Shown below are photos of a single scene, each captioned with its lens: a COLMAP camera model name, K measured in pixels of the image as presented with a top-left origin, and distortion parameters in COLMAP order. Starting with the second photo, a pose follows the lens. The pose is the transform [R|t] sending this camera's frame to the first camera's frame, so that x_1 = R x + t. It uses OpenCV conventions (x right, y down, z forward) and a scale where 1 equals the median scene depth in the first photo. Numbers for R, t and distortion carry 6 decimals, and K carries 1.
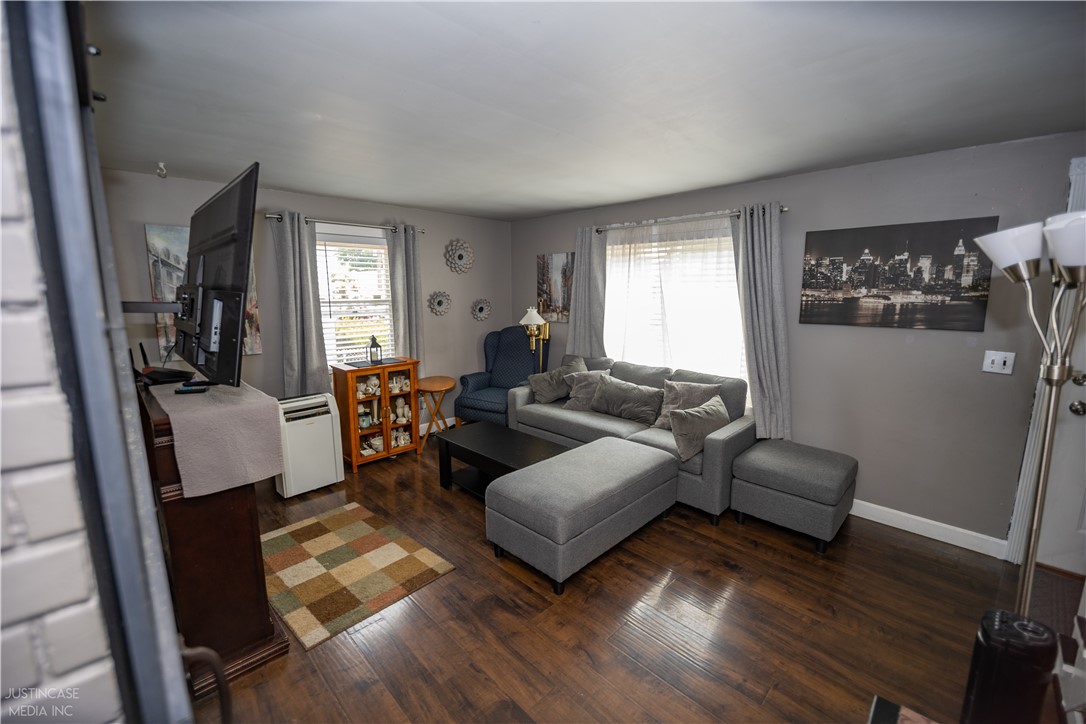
lens RADIAL K [[442.5, 0, 545.7], [0, 442.5, 358.2], [0, 0, 1]] dist [-0.013027, -0.002290]
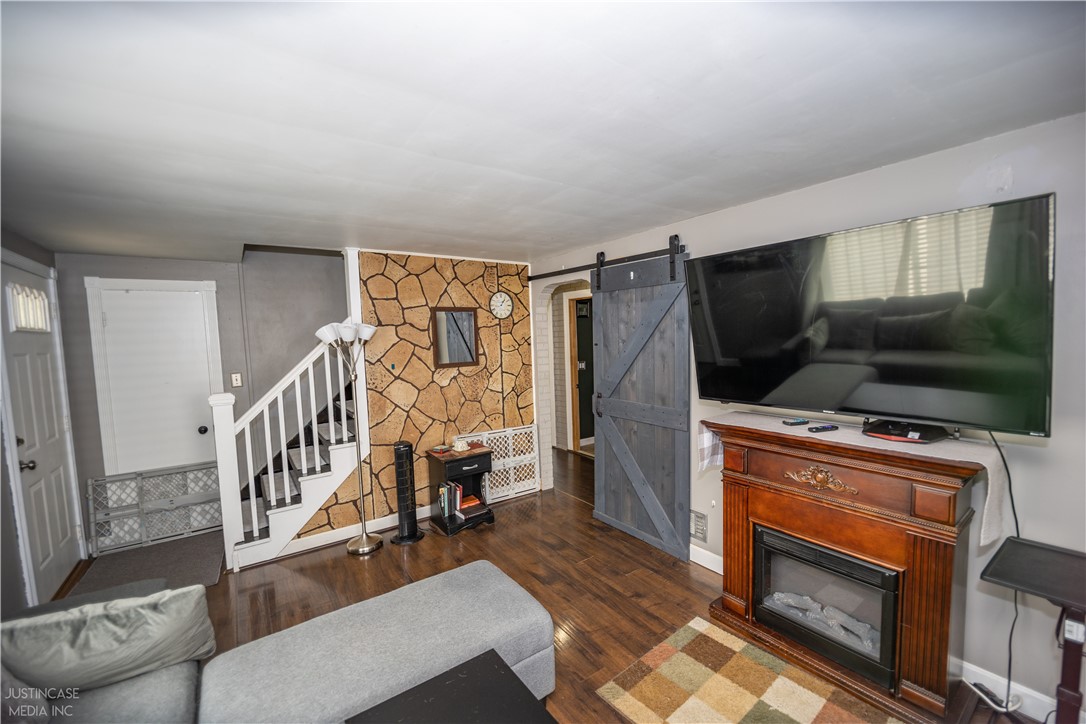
lens RADIAL K [[442.5, 0, 548.3], [0, 442.5, 365.1], [0, 0, 1]] dist [-0.013027, -0.002290]
pose [[-0.986833, 0.020877, 0.160388, -0.215792], [0.055837, 0.974643, 0.216687, -0.233026], [-0.151798, 0.222790, -0.962976, 1.378401]]
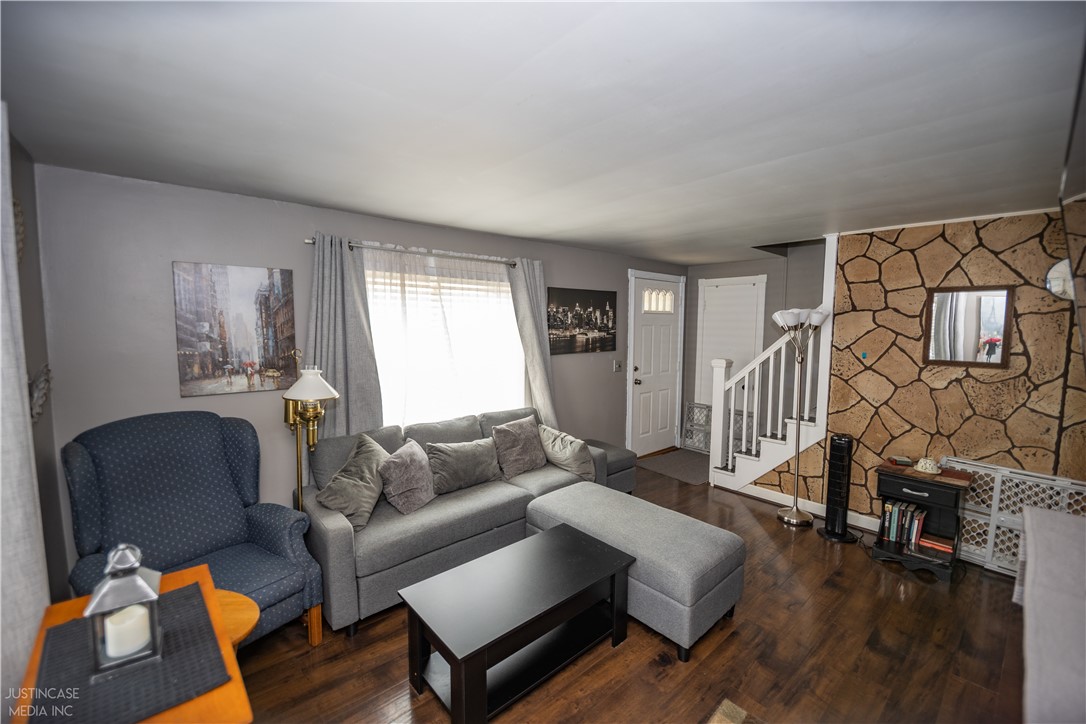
lens RADIAL K [[442.5, 0, 539.5], [0, 442.5, 358.1], [0, 0, 1]] dist [-0.013027, -0.002290]
pose [[0.070589, -0.080272, 0.994270, -0.783122], [0.144790, 0.987025, 0.069408, -0.177381], [-0.986941, 0.139061, 0.081296, 0.984117]]
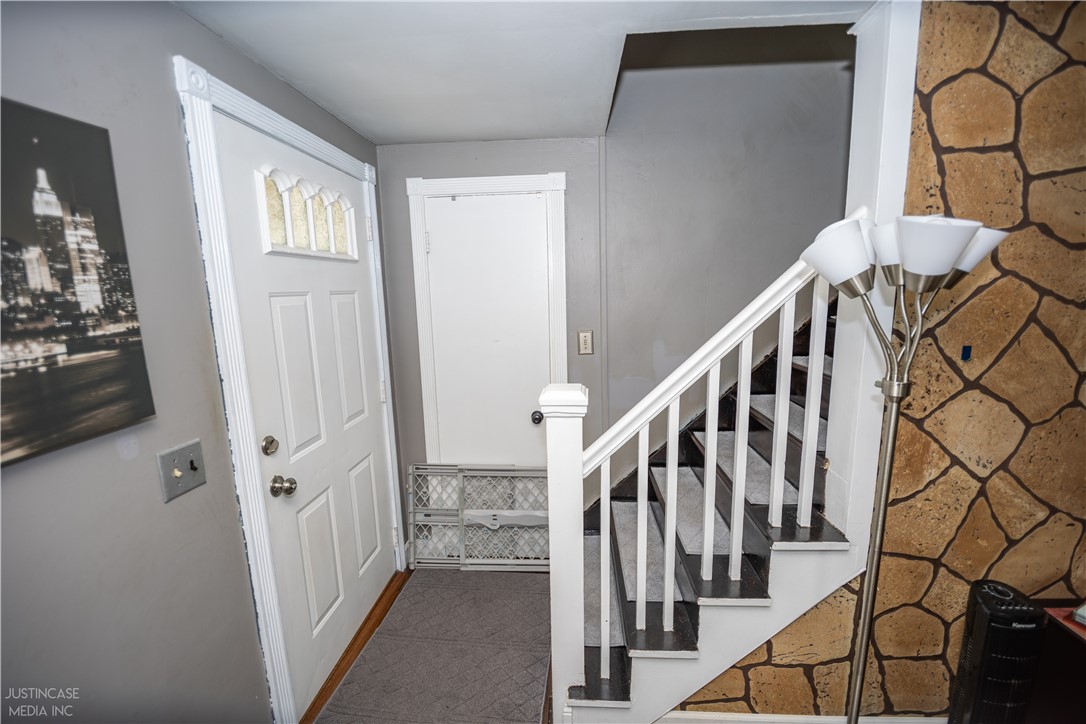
lens RADIAL K [[442.5, 0, 546.6], [0, 442.5, 360.0], [0, 0, 1]] dist [-0.013027, -0.002290]
pose [[-0.663791, -0.106310, 0.740324, 0.376984], [0.134902, 0.956593, 0.258323, -0.141992], [-0.735651, 0.271344, -0.620636, 0.812115]]
